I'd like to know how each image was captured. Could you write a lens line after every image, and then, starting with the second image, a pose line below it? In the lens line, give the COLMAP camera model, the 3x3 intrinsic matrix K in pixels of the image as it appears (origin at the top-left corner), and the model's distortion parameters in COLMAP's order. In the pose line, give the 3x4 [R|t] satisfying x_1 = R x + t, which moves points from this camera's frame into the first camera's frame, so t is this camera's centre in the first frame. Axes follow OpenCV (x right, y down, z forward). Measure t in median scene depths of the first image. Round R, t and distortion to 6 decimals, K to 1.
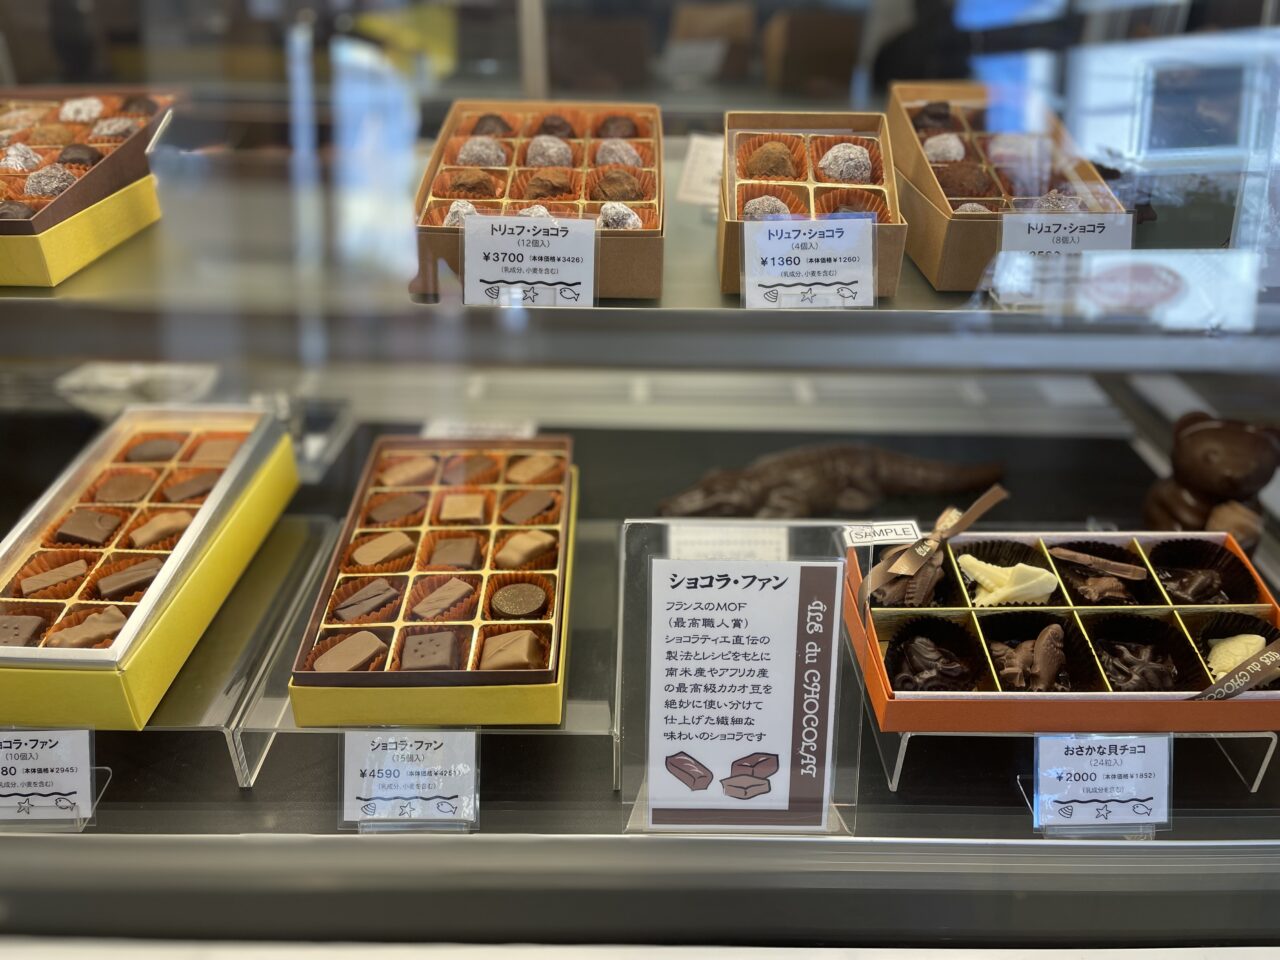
lens RADIAL K [[978.0, 0, 637.8], [0, 978.0, 475.7], [0, 0, 1]] dist [0.072207, -0.067119]
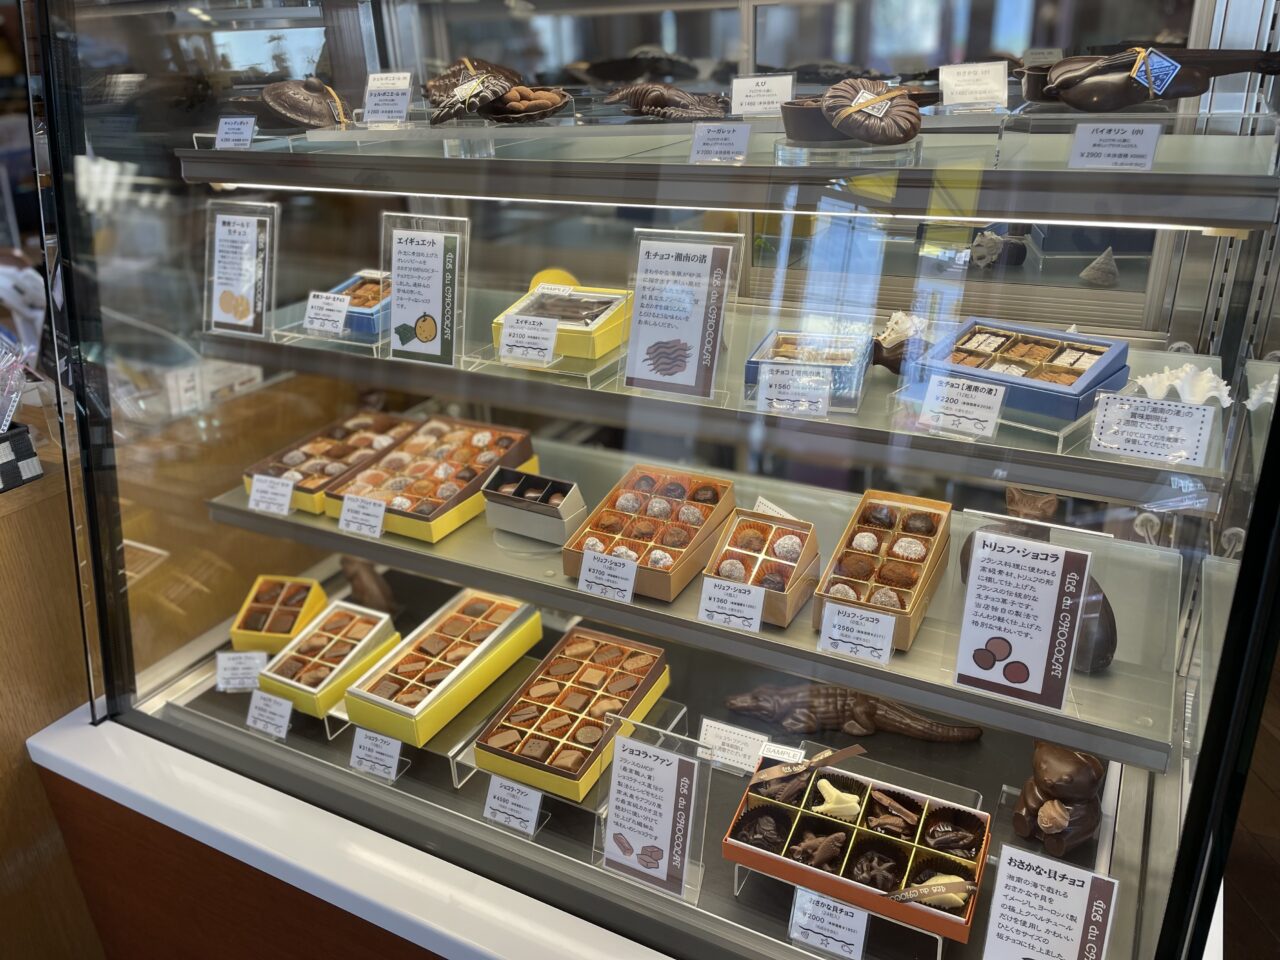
lens RADIAL K [[978.0, 0, 639.5], [0, 978.0, 482.4], [0, 0, 1]] dist [0.072207, -0.067119]
pose [[0.876874, 0.153891, -0.455422, 0.833241], [-0.189619, 0.981286, -0.033510, -0.342272], [0.441743, 0.115740, 0.889645, -0.810977]]
